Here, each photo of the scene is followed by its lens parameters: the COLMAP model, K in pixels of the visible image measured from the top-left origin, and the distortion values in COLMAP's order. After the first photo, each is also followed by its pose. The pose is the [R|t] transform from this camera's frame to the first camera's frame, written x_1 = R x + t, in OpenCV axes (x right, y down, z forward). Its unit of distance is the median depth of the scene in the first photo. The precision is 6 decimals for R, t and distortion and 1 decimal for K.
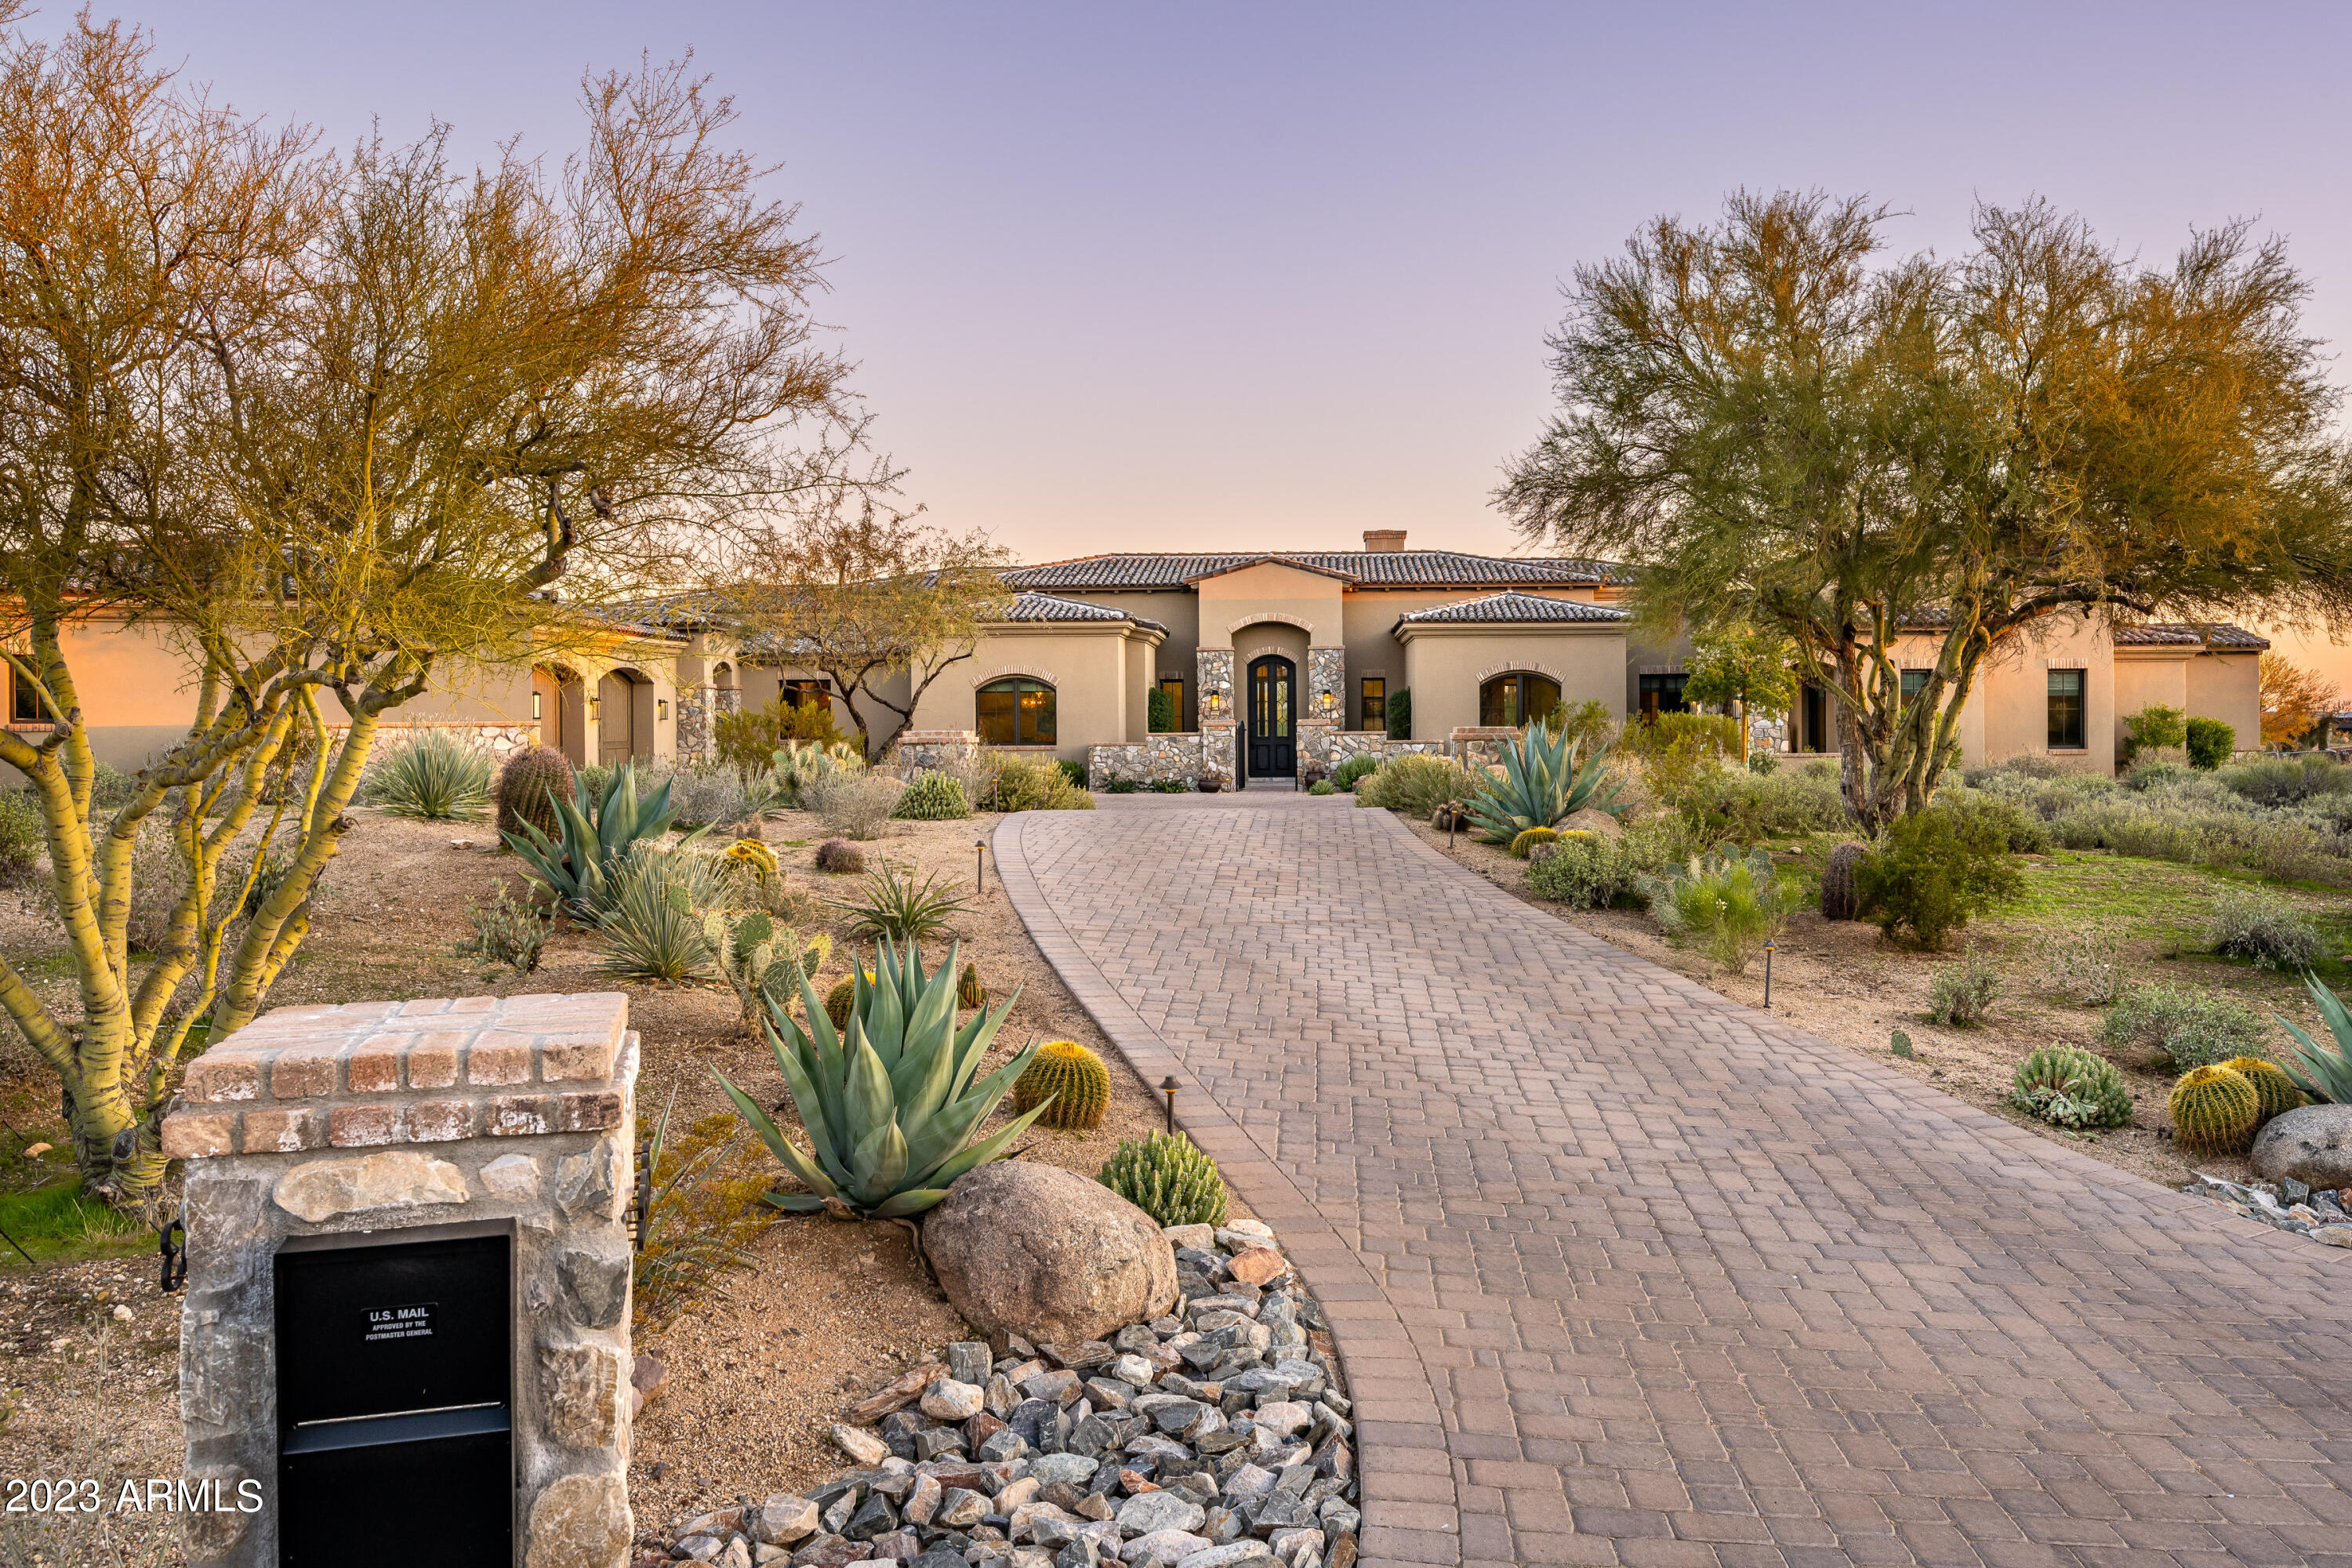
lens RADIAL K [[1706.7, 0, 1234.1], [0, 1706.7, 729.7], [0, 0, 1]] dist [-0.003110, 0.002330]
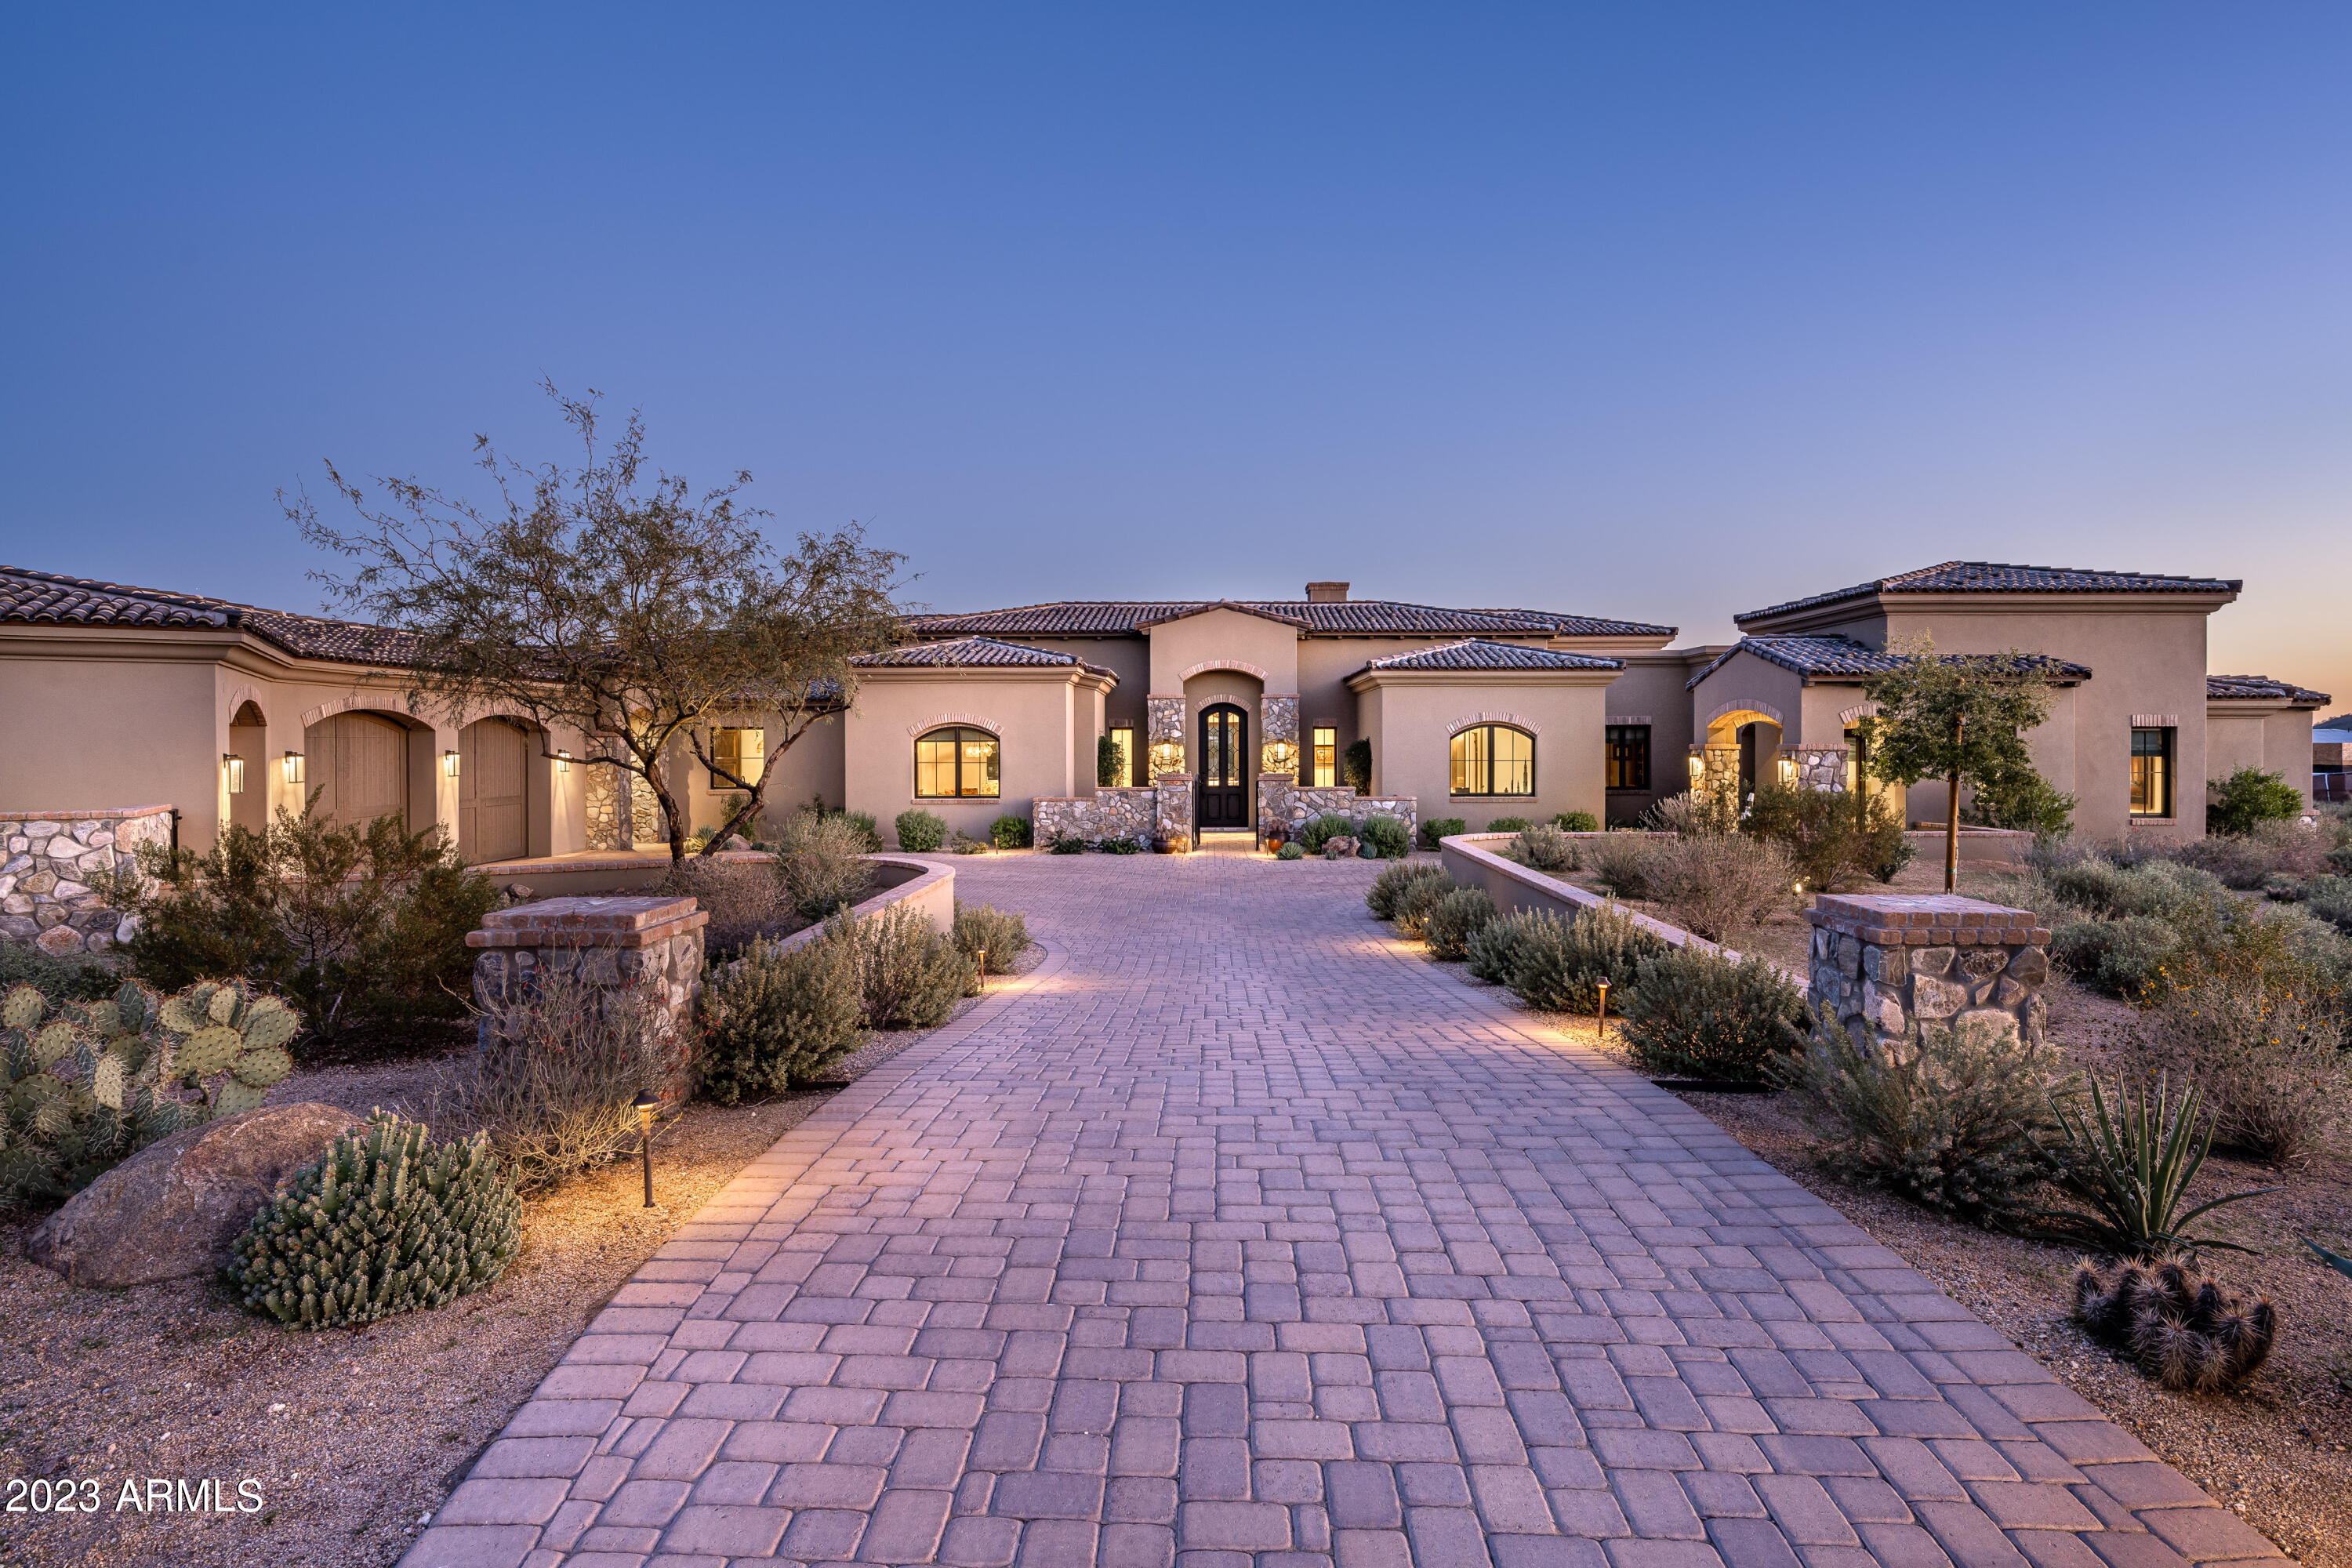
lens RADIAL K [[1247.2, 0, 1186.9], [0, 1247.2, 778.1], [0, 0, 1]] dist [0.000038, -0.000310]
pose [[0.999743, 0.004236, 0.022257, -0.017249], [-0.004678, 0.999792, 0.019829, -0.017009], [-0.022168, -0.019928, 0.999556, 0.325094]]
